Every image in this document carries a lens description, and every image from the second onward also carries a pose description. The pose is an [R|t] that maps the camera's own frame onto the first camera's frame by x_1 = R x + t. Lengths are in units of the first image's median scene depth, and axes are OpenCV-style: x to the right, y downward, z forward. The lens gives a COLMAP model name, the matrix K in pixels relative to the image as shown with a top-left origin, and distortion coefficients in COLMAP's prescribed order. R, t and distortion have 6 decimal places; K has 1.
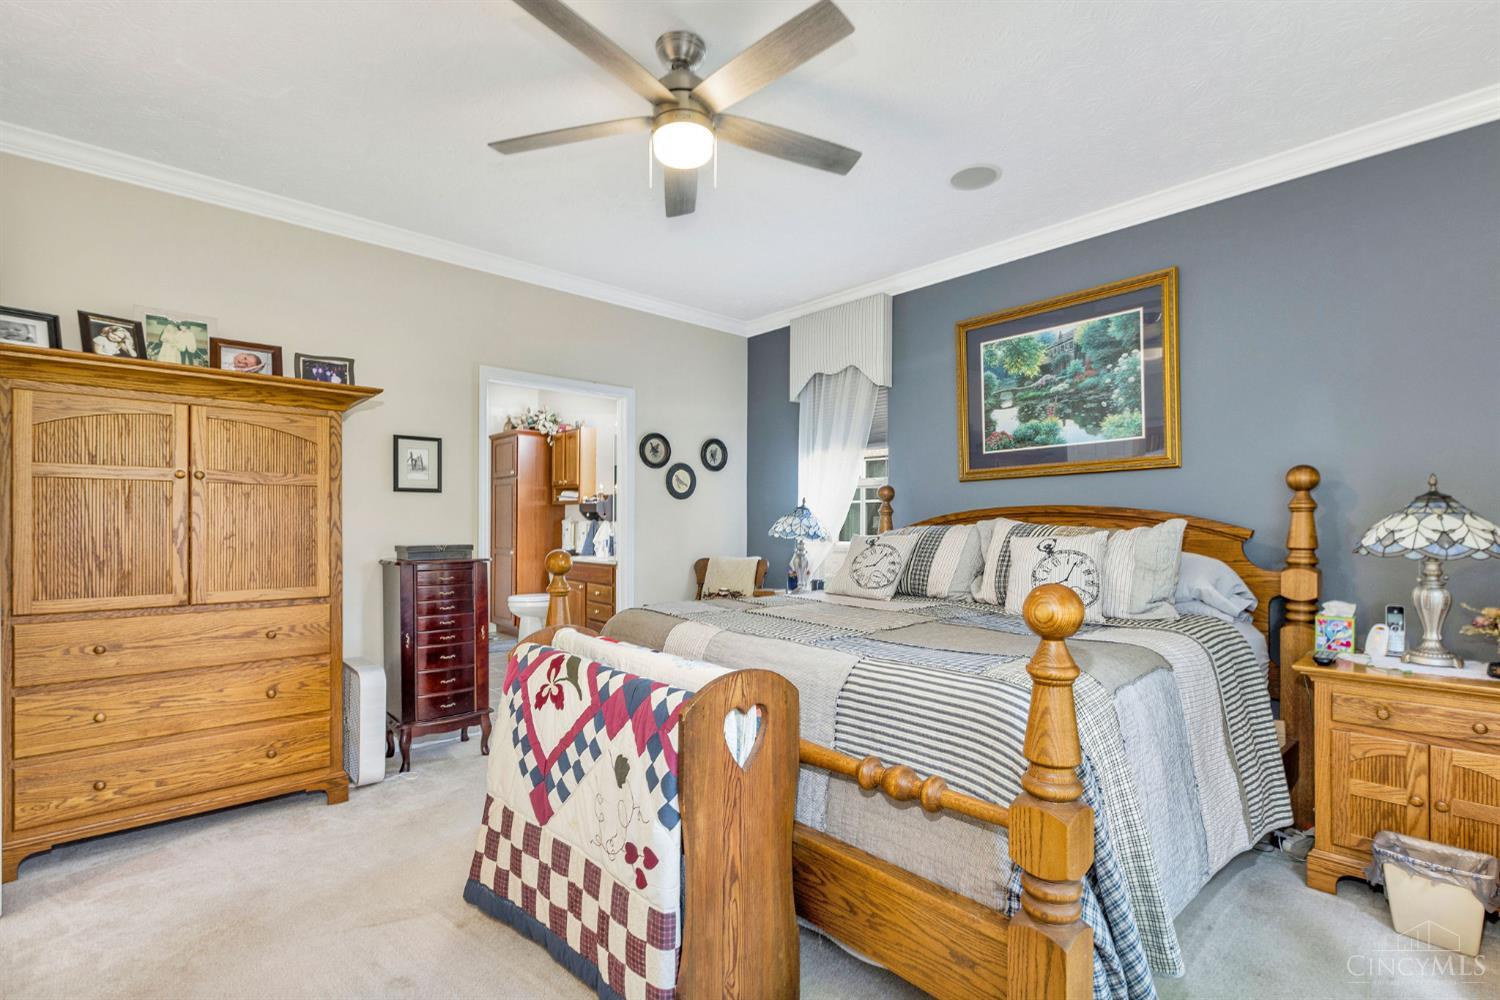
lens RADIAL K [[672.0, 0, 763.0], [0, 672.0, 521.9], [0, 0, 1]] dist [-0.002219, -0.001263]
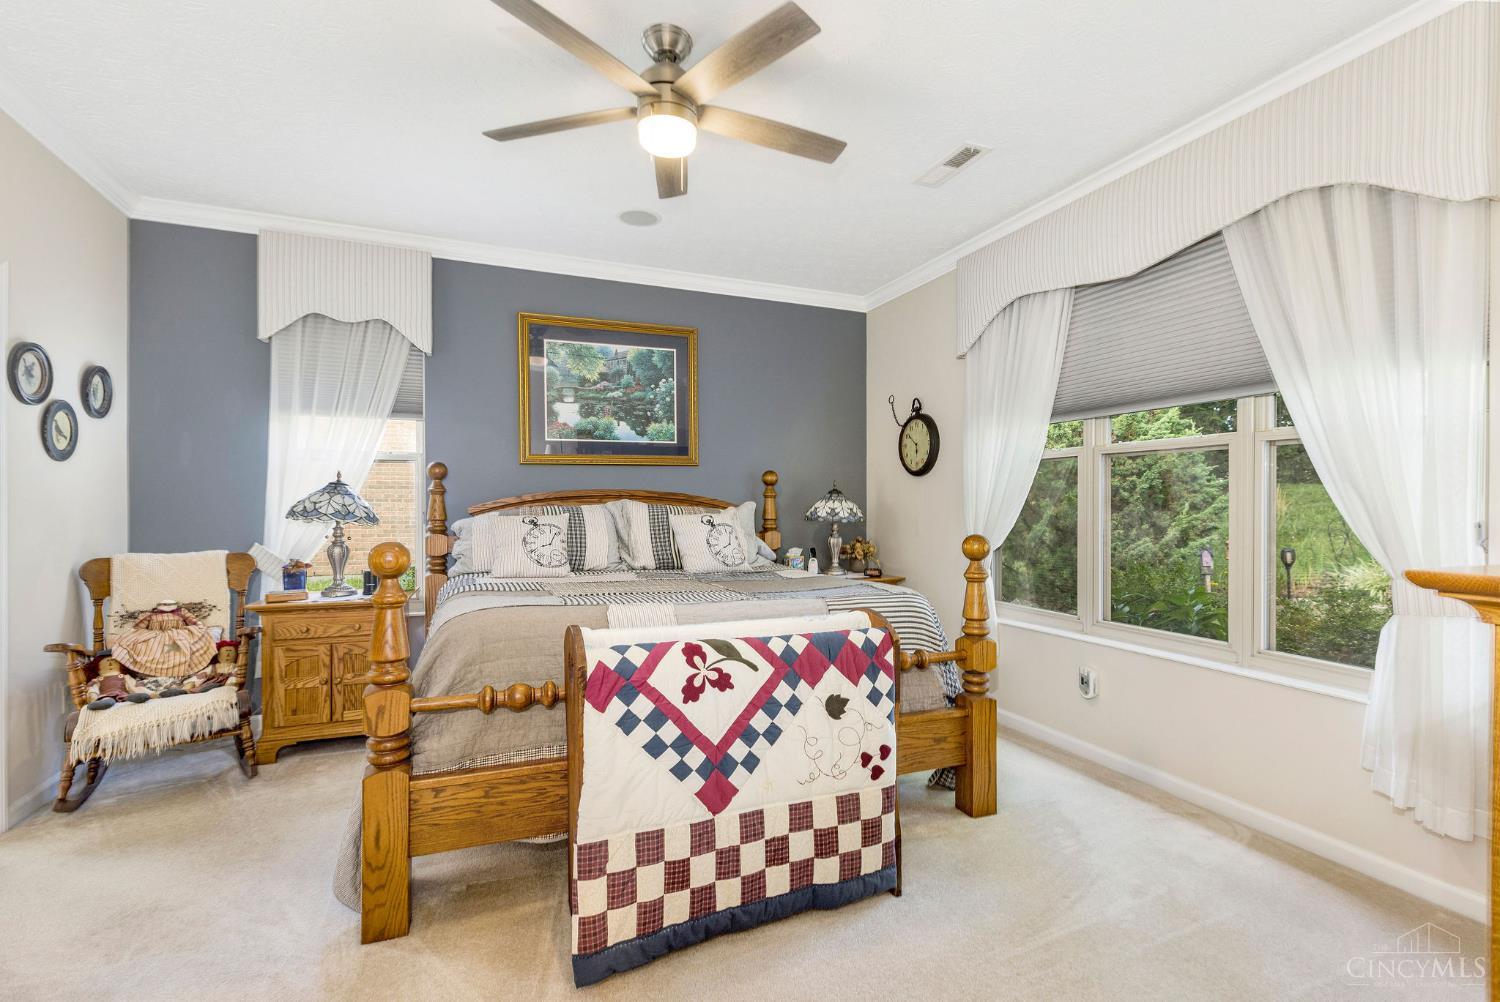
lens RADIAL K [[672.0, 0, 754.2], [0, 672.0, 504.6], [0, 0, 1]] dist [-0.002219, -0.001263]
pose [[0.375558, 0.000399, 0.926799, -0.597805], [-0.006794, 0.999974, 0.002323, -0.000889], [-0.926774, -0.007169, 0.375551, 0.287382]]
